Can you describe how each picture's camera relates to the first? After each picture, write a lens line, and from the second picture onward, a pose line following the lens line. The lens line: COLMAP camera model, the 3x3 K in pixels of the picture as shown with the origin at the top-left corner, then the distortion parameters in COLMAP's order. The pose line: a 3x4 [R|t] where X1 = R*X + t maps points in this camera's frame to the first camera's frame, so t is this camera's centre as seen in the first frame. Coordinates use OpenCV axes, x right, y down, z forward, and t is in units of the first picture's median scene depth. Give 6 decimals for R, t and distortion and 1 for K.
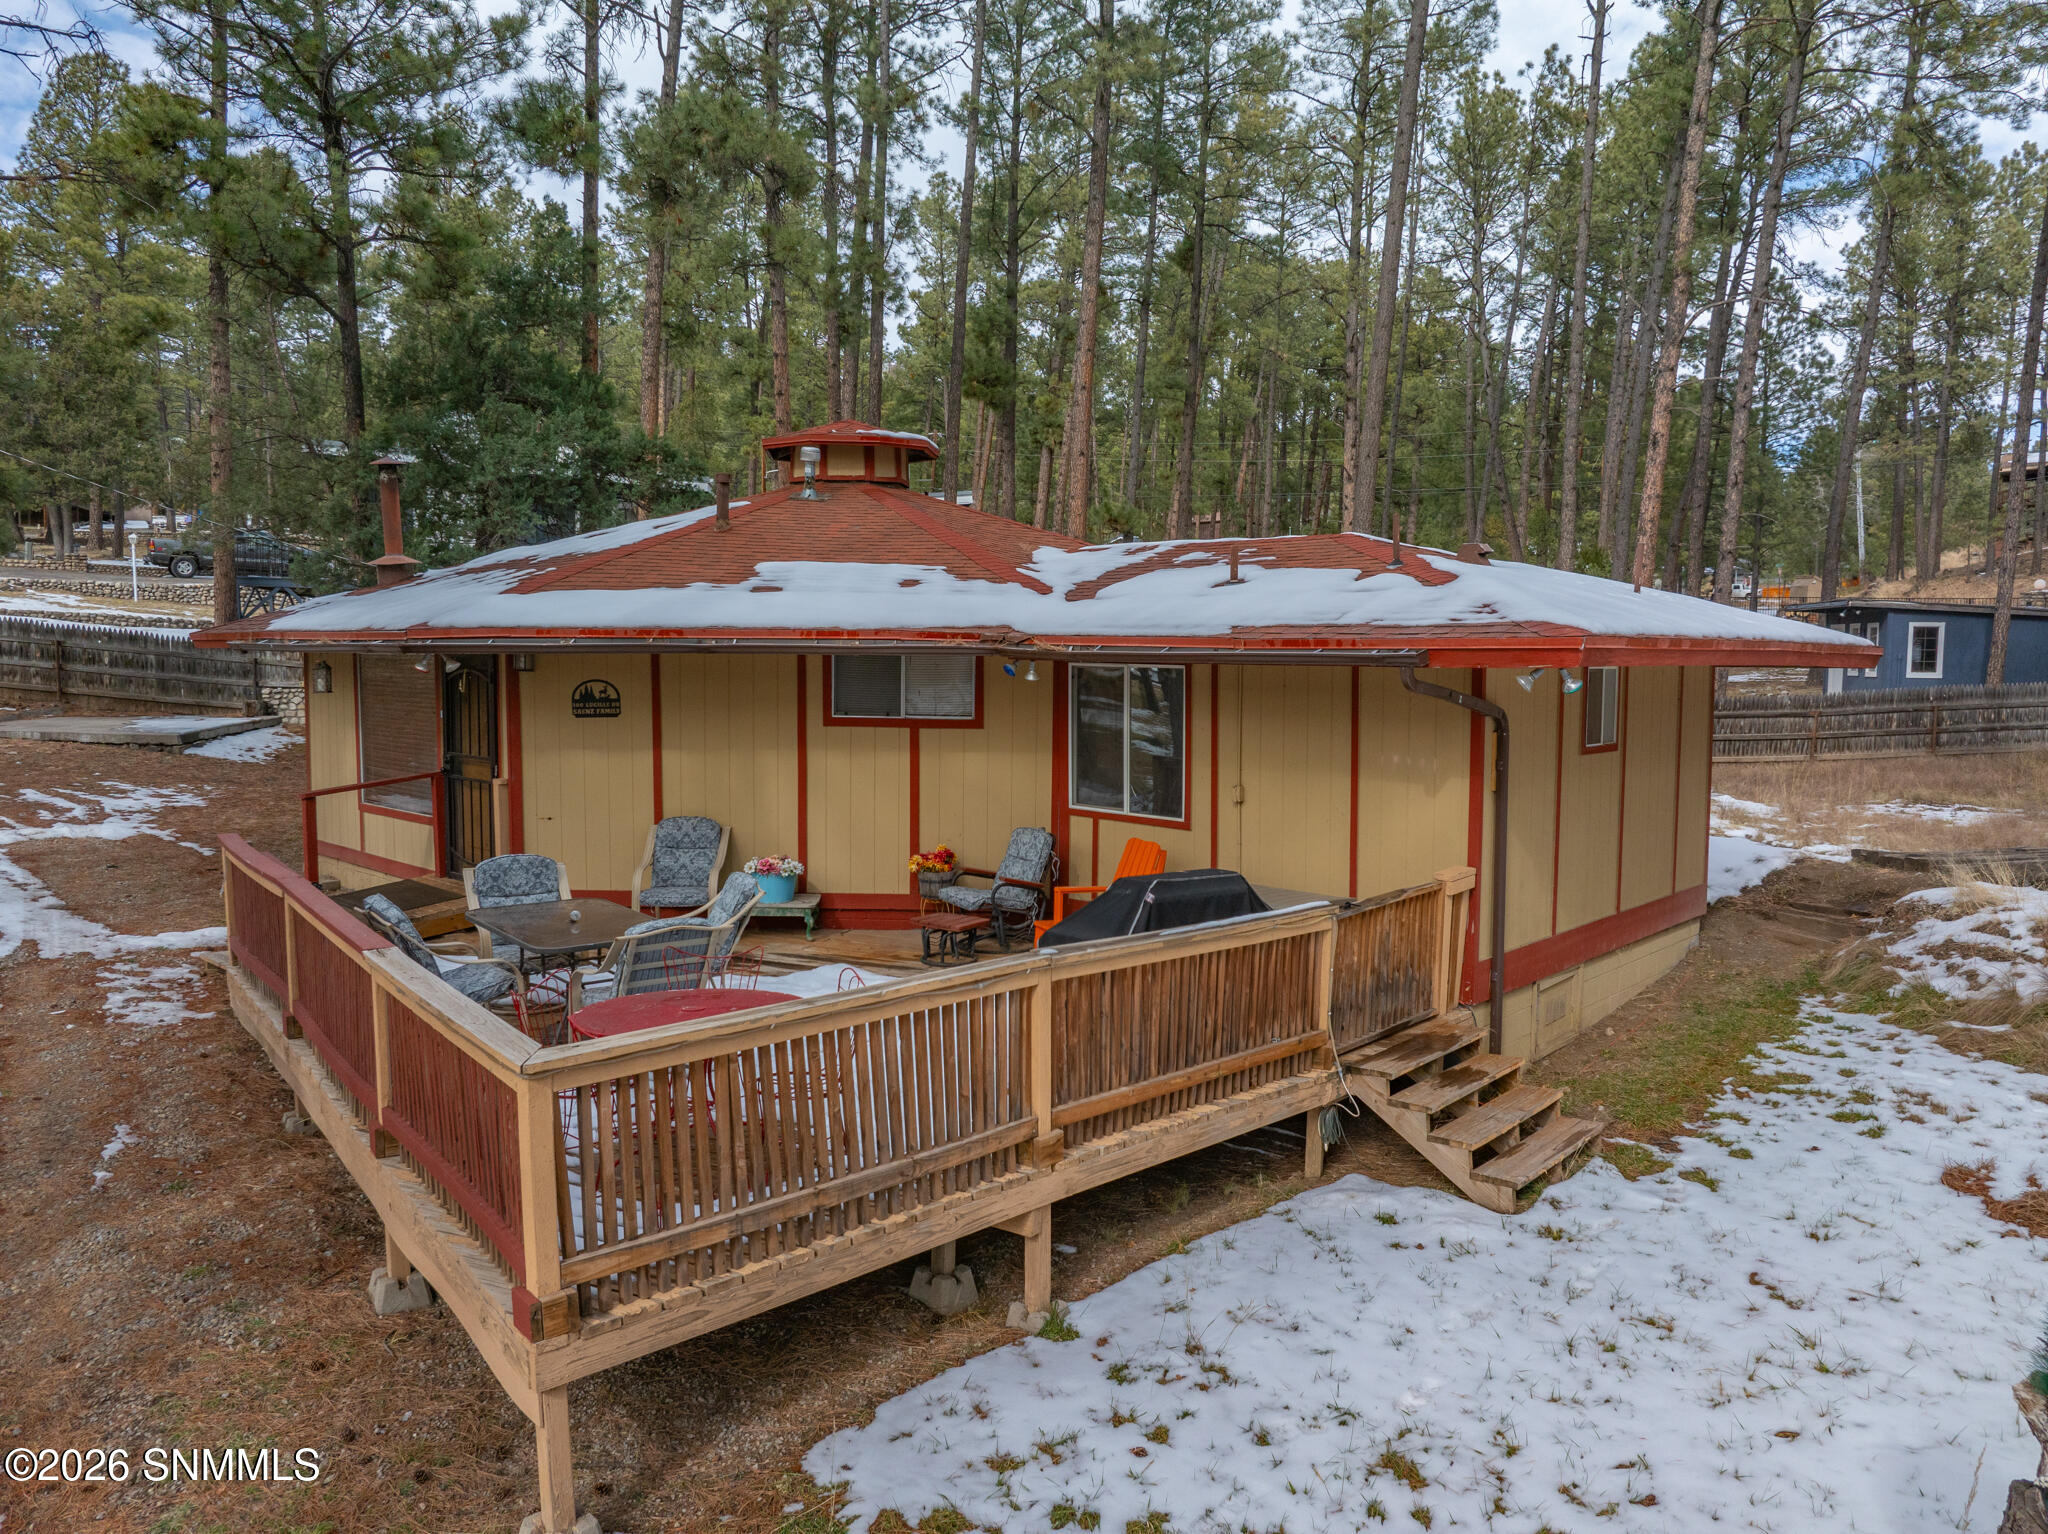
lens RADIAL K [[1476.6, 0, 1024.0], [0, 1476.6, 767.0], [0, 0, 1]] dist [-0.034678, 0.000047]
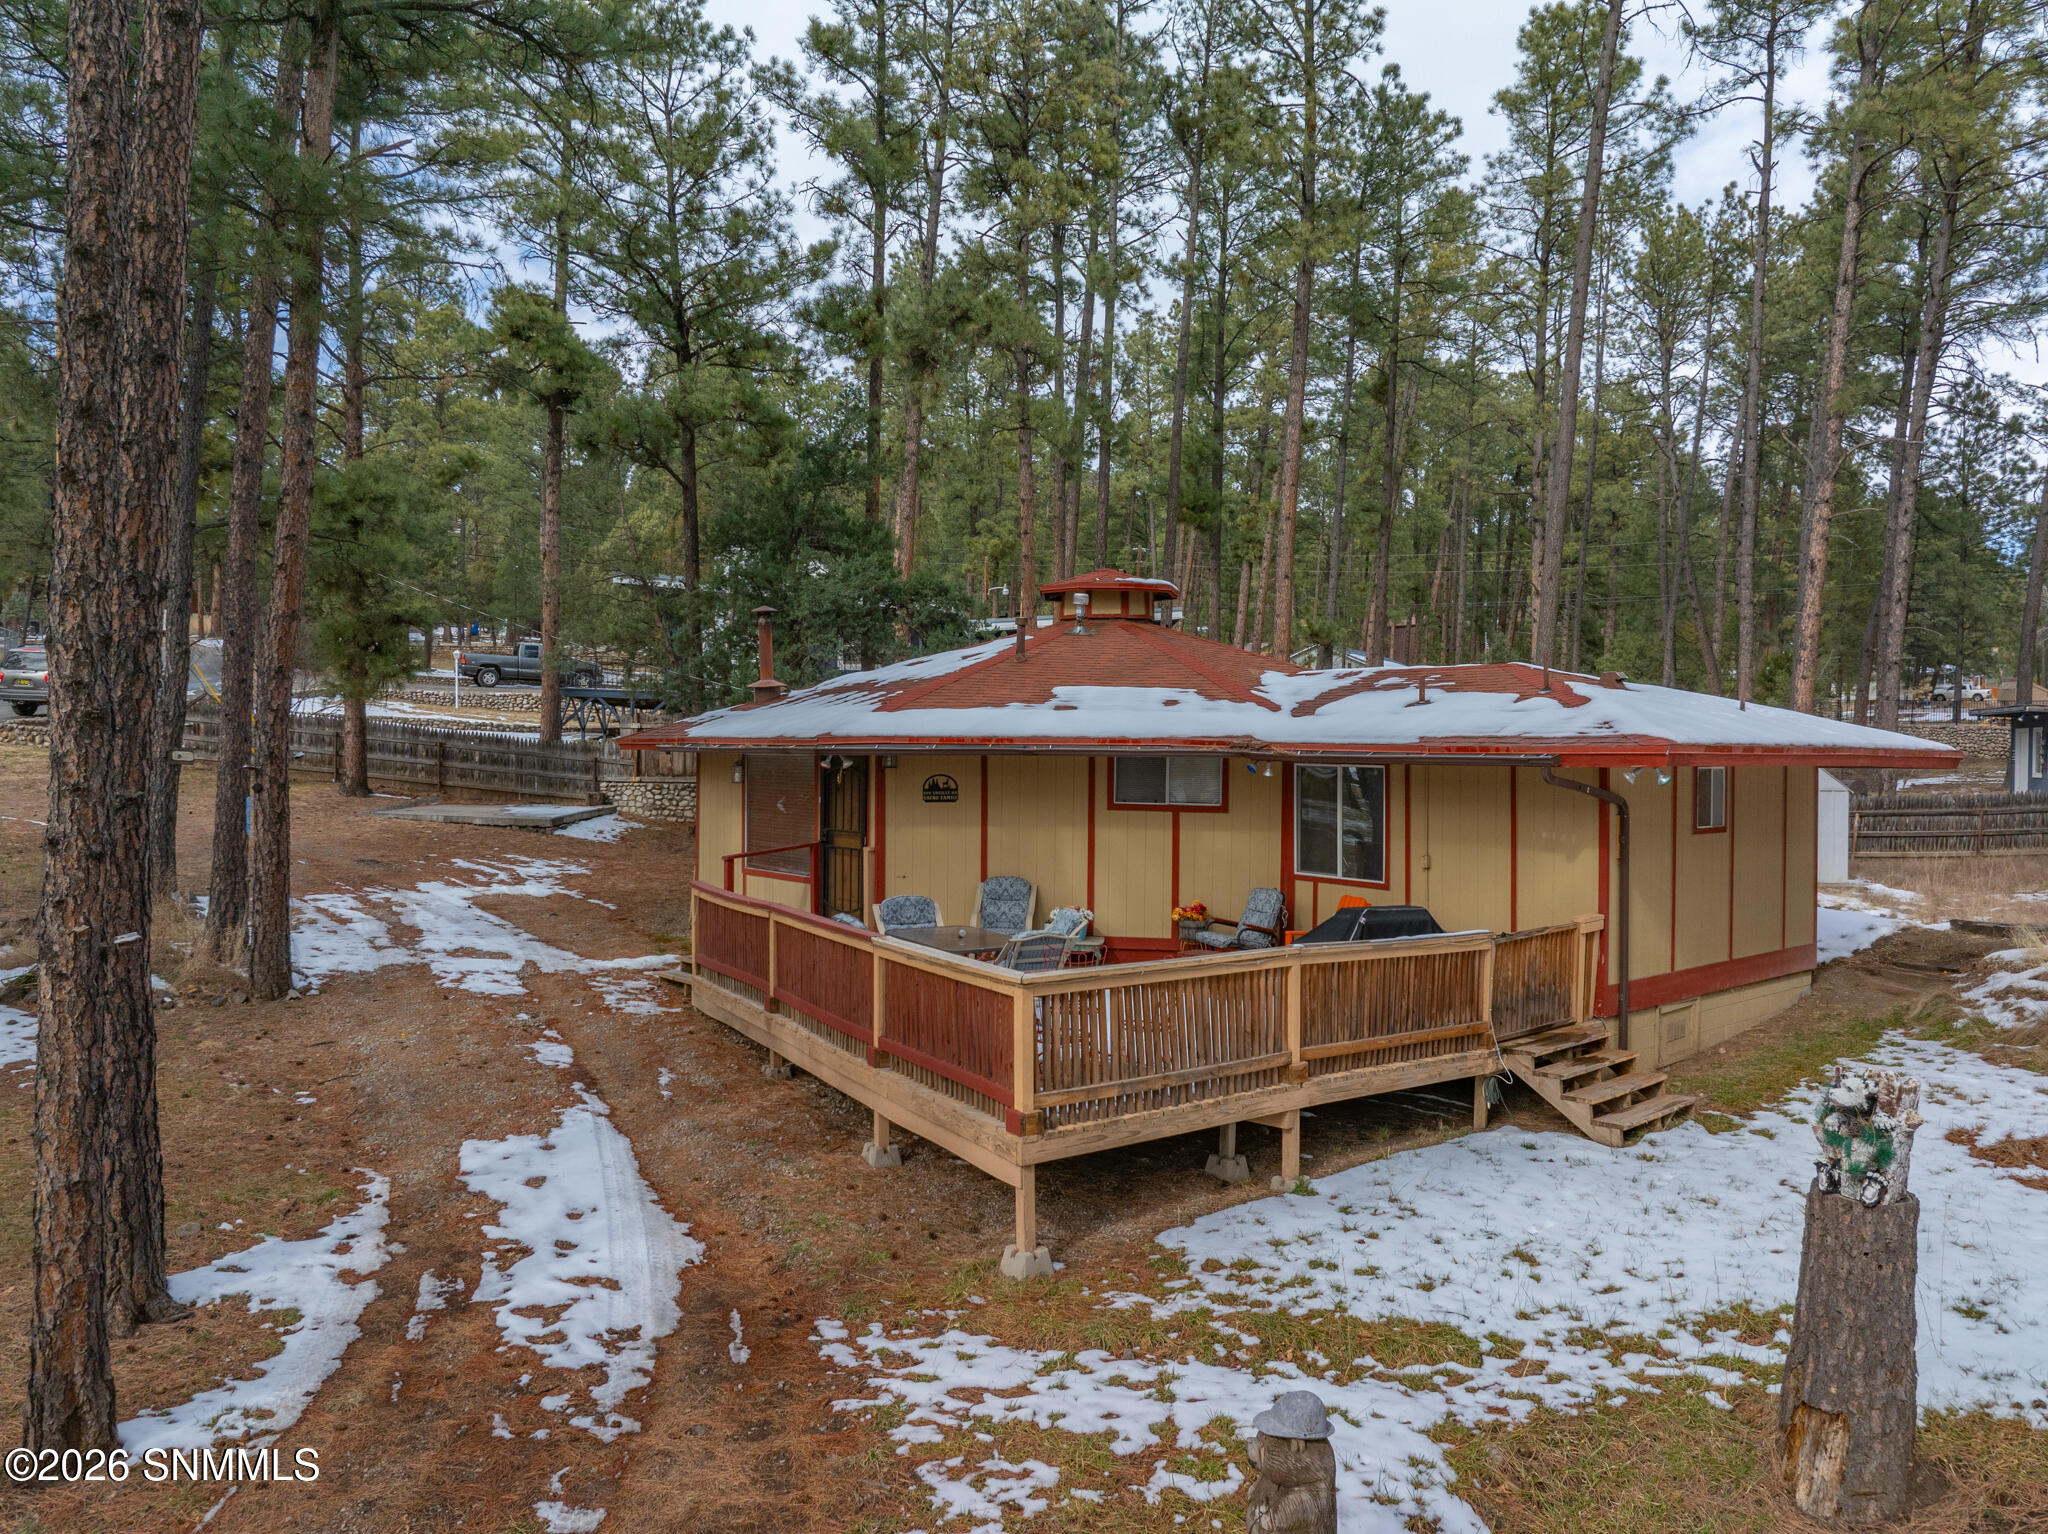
lens RADIAL K [[1476.6, 0, 1024.0], [0, 1476.6, 767.0], [0, 0, 1]] dist [-0.034678, 0.000047]
pose [[0.991713, 0.003189, -0.128432, -0.039430], [-0.011999, 0.997621, -0.067882, 0.024561], [0.127910, 0.068861, 0.989392, -0.328800]]
